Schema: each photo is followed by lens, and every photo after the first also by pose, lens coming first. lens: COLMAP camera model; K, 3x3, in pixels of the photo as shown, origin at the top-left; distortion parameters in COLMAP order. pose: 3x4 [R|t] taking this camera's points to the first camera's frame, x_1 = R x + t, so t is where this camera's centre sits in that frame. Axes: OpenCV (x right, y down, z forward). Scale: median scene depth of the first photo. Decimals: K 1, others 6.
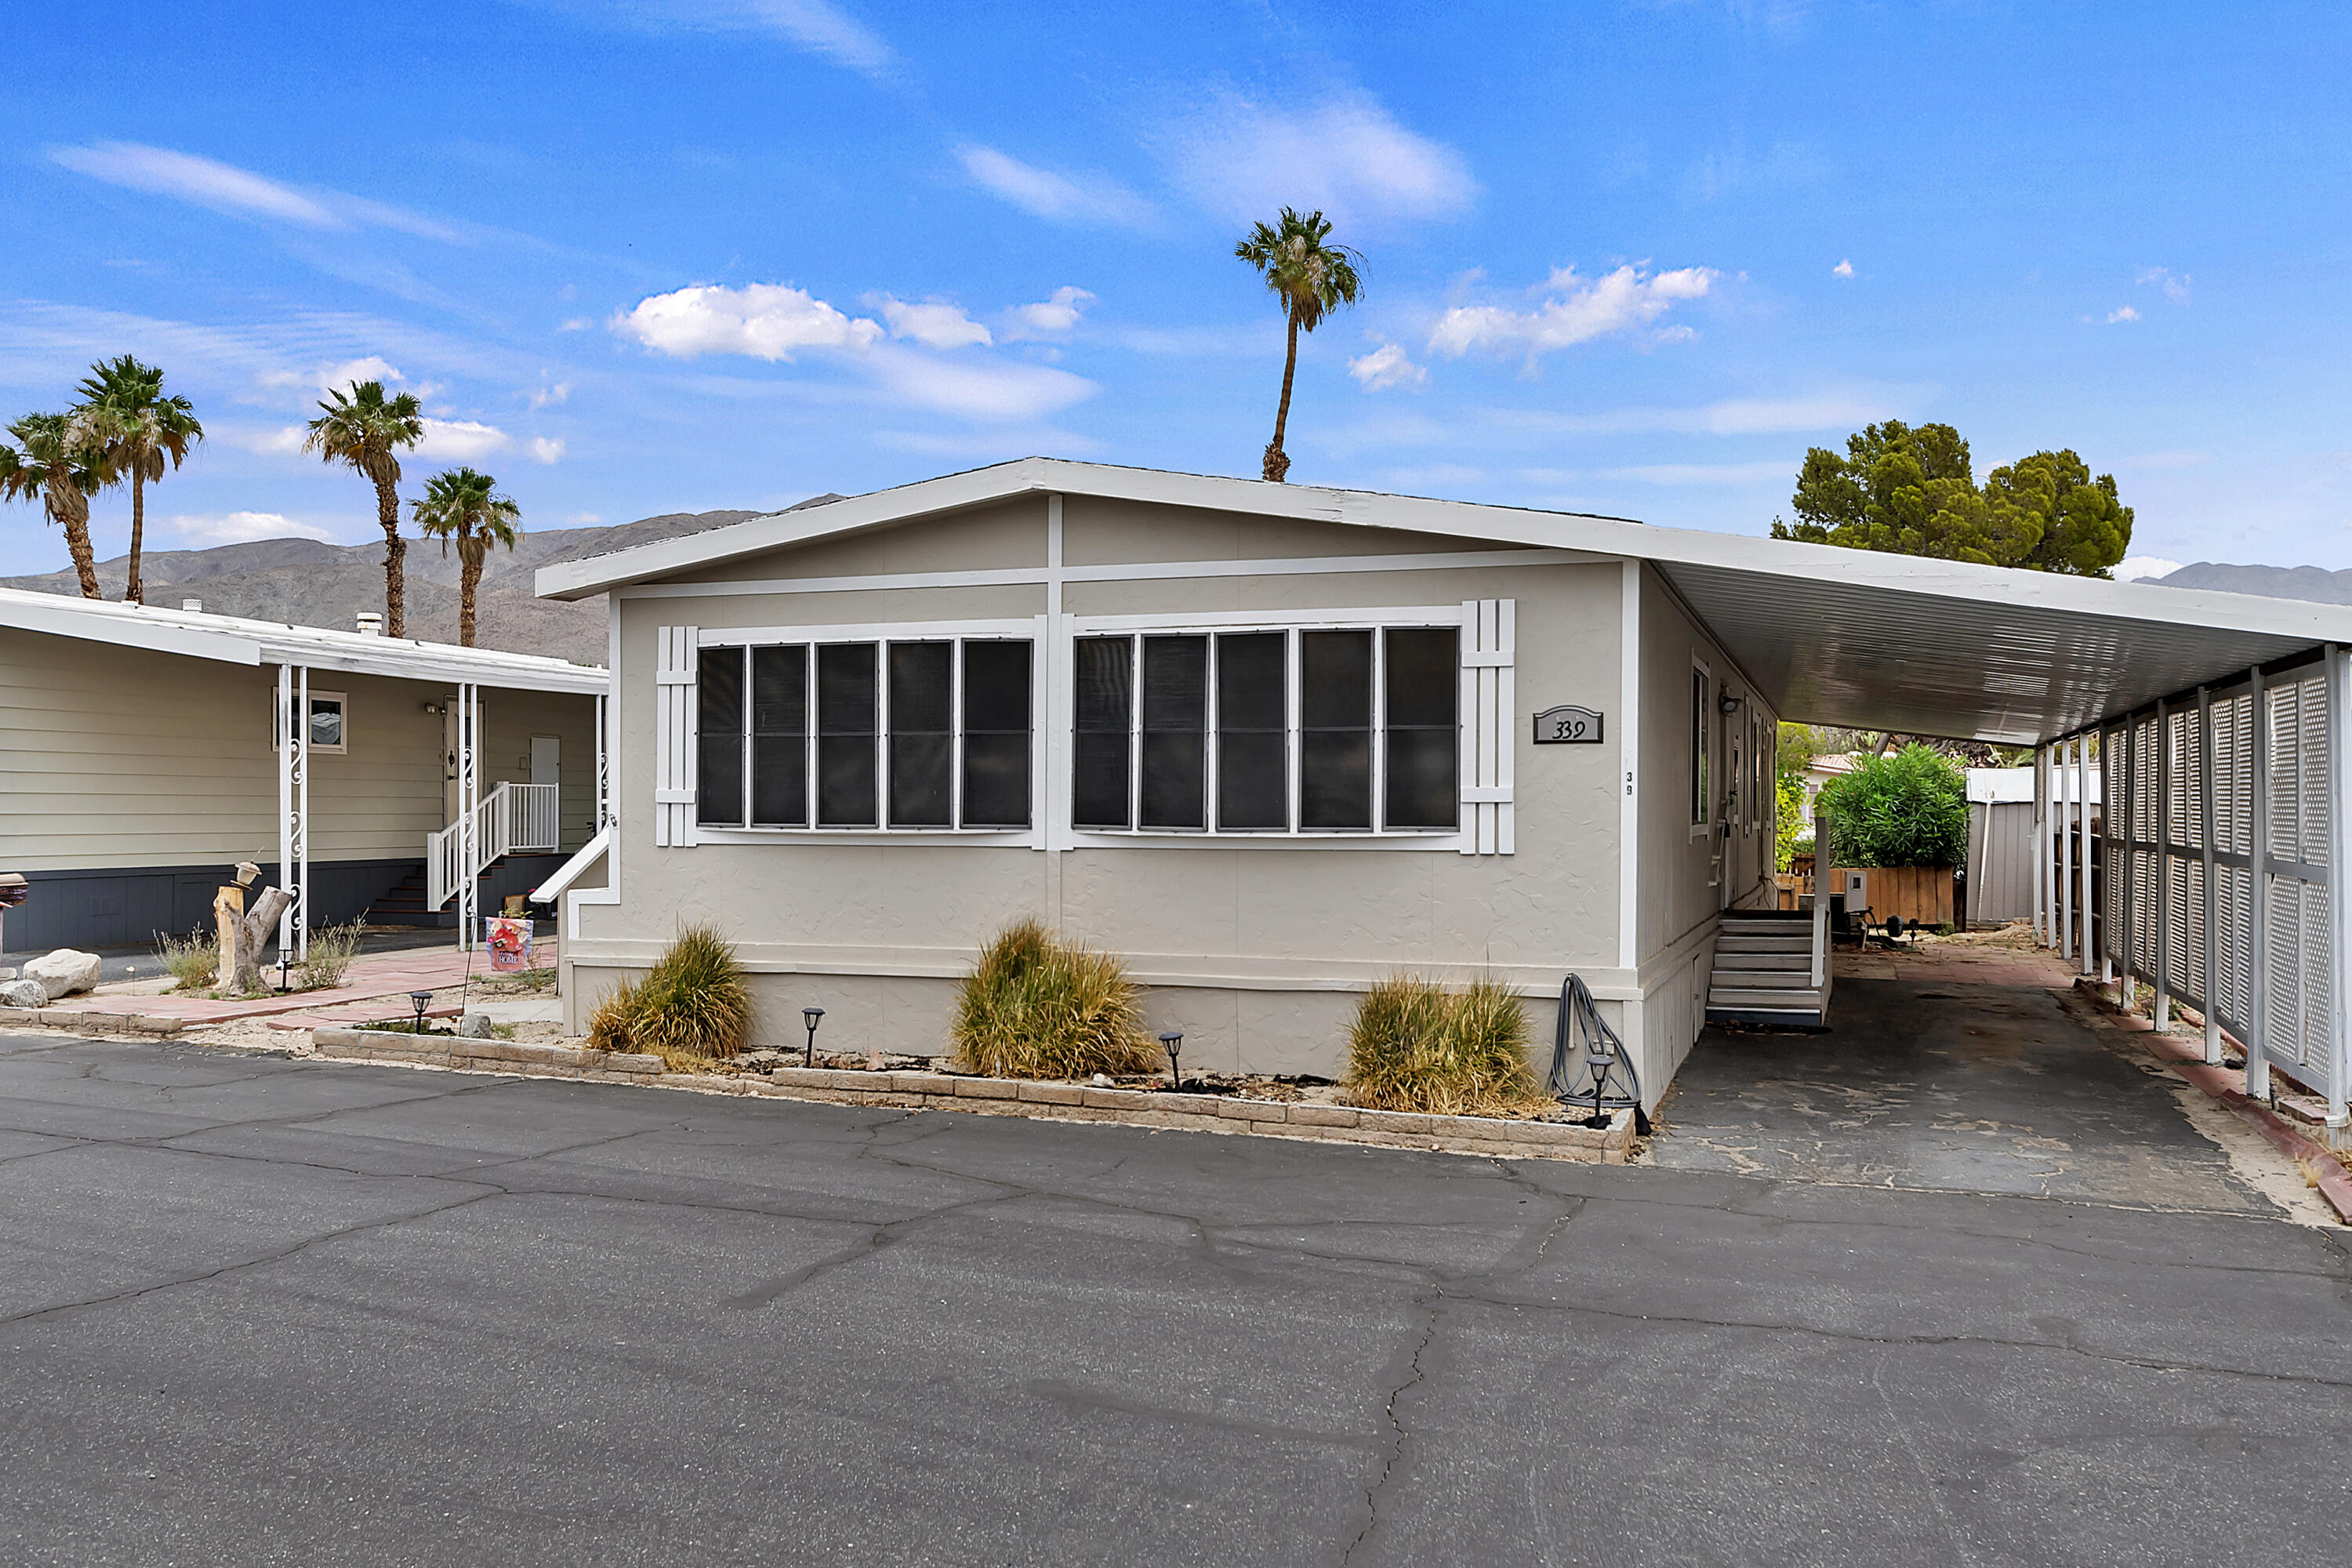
lens RADIAL K [[2098.1, 0, 1186.9], [0, 2098.1, 787.2], [0, 0, 1]] dist [-0.001517, -0.002385]
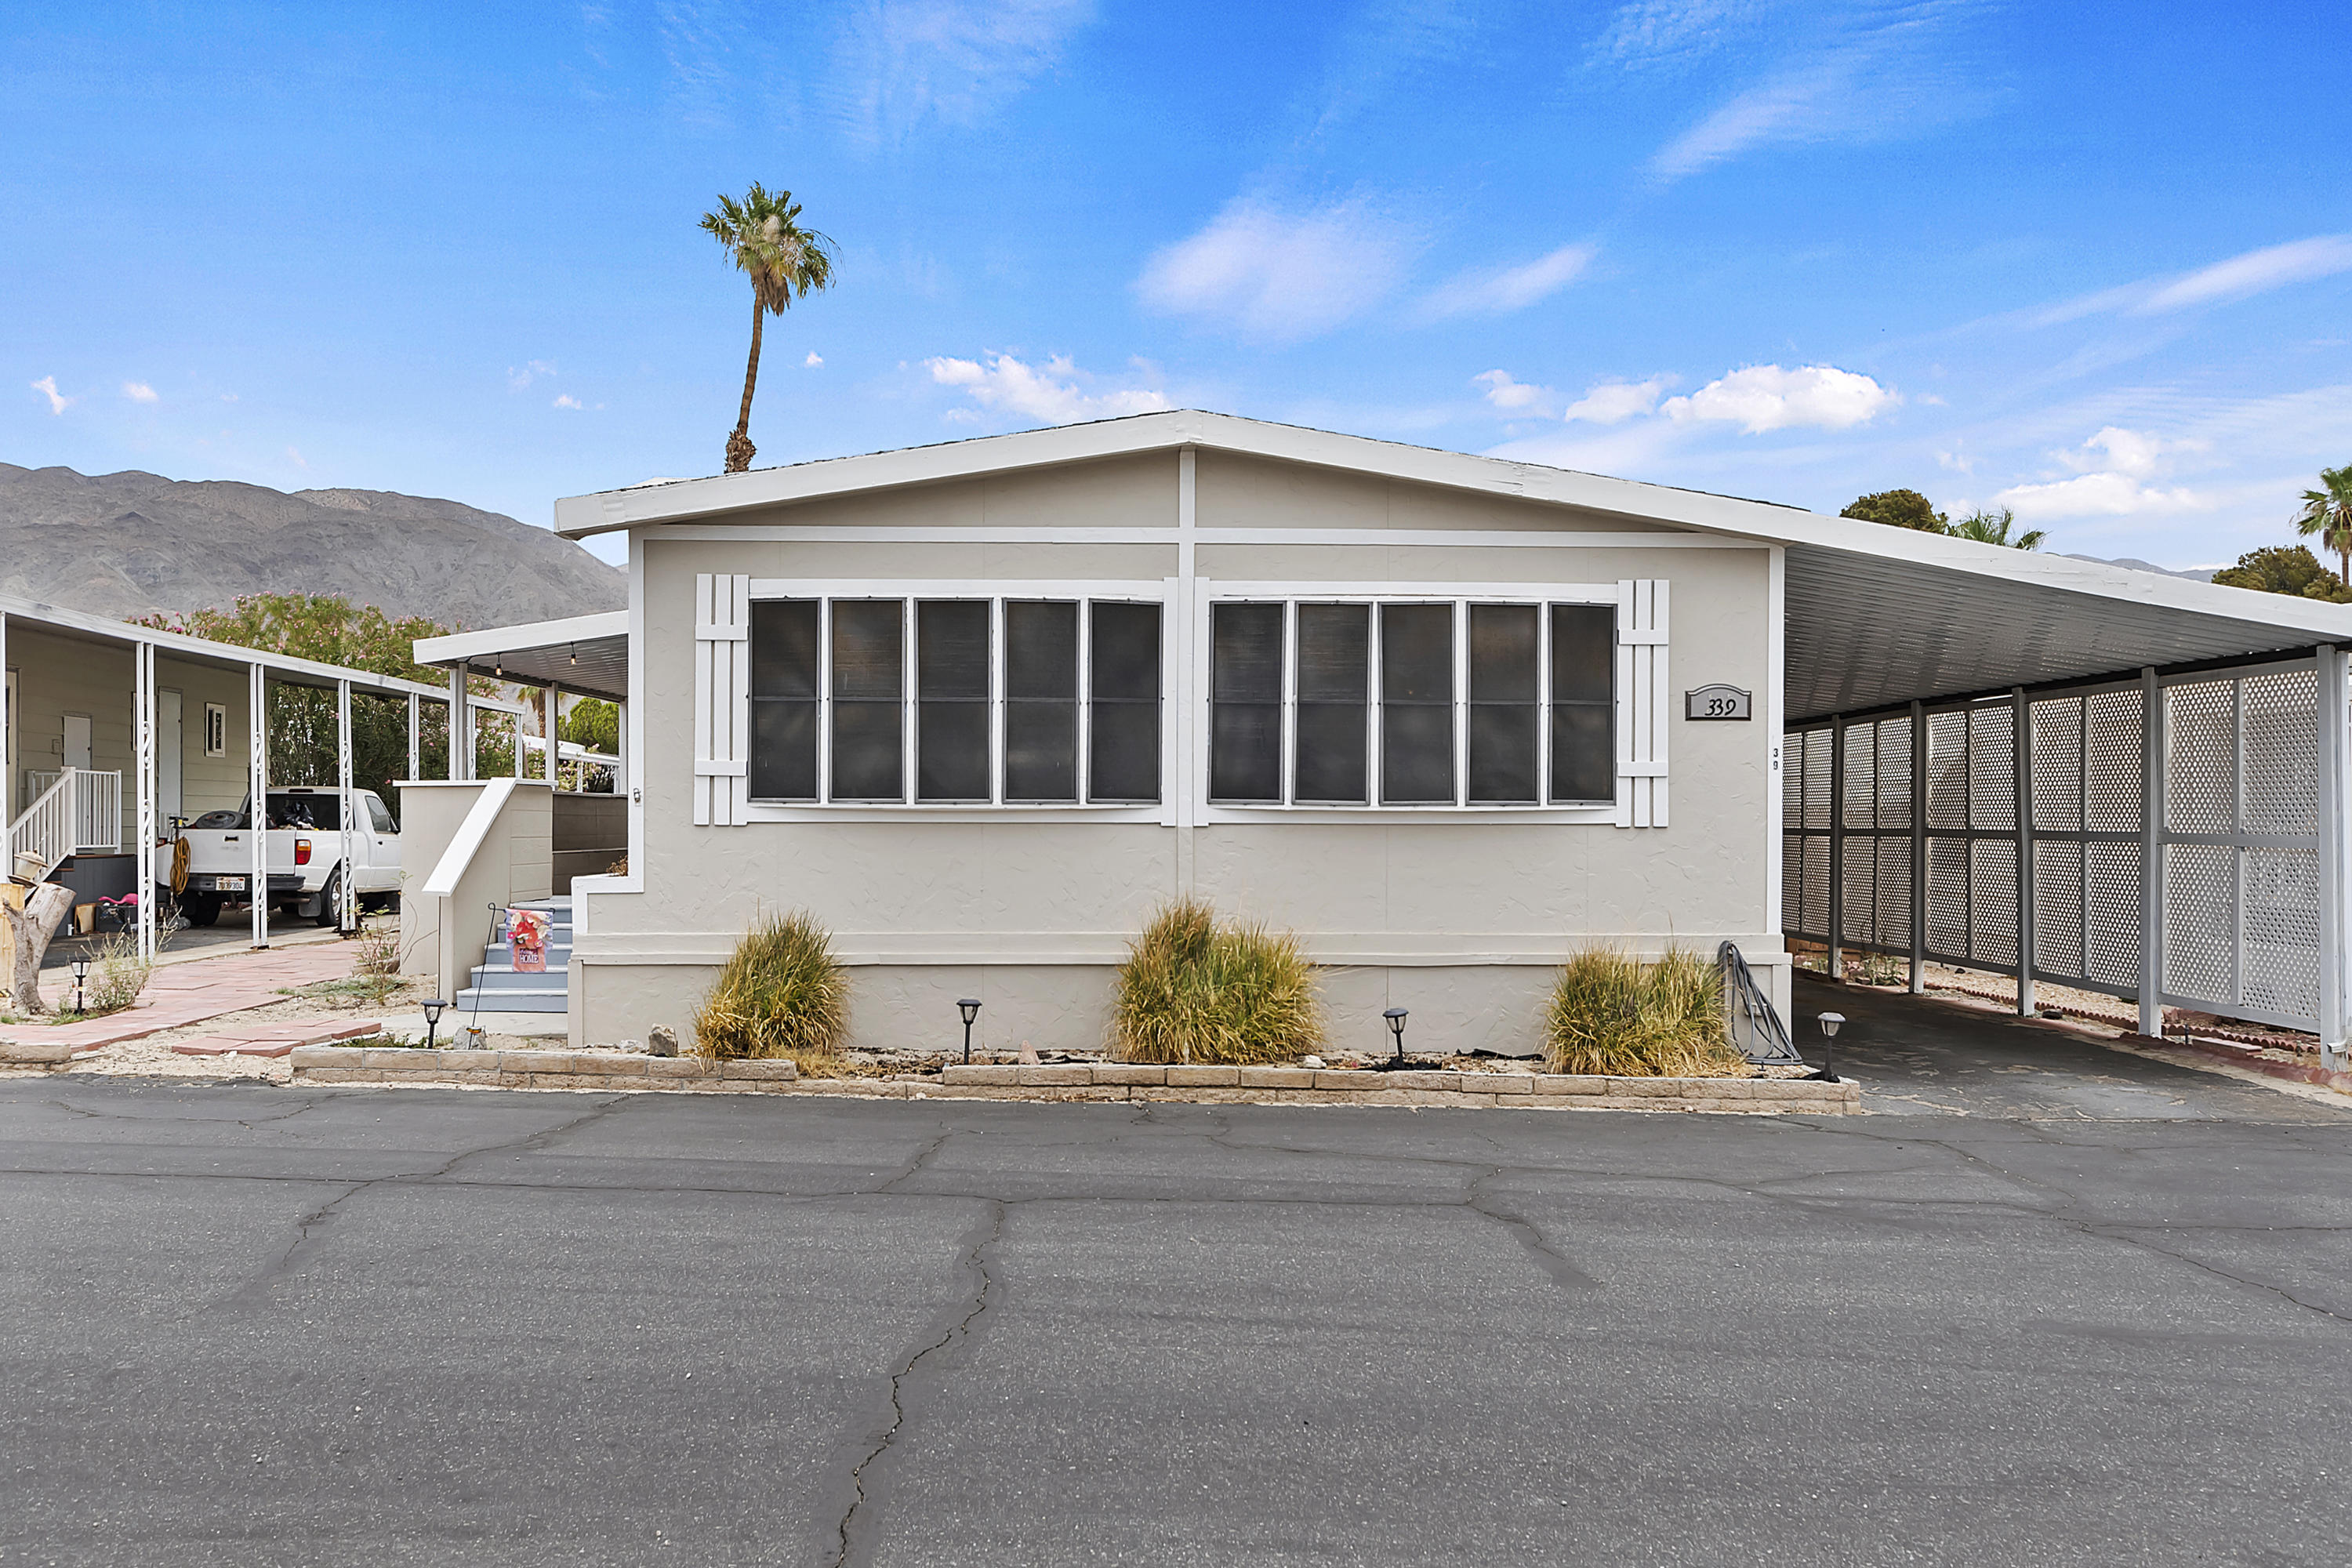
lens RADIAL K [[2098.1, 0, 1276.1], [0, 2098.1, 805.5], [0, 0, 1]] dist [-0.001517, -0.002385]
pose [[0.926506, 0.002617, 0.376270, -0.396680], [-0.003420, 0.999993, 0.001466, 0.019876], [-0.376264, -0.002645, 0.926509, 0.111631]]
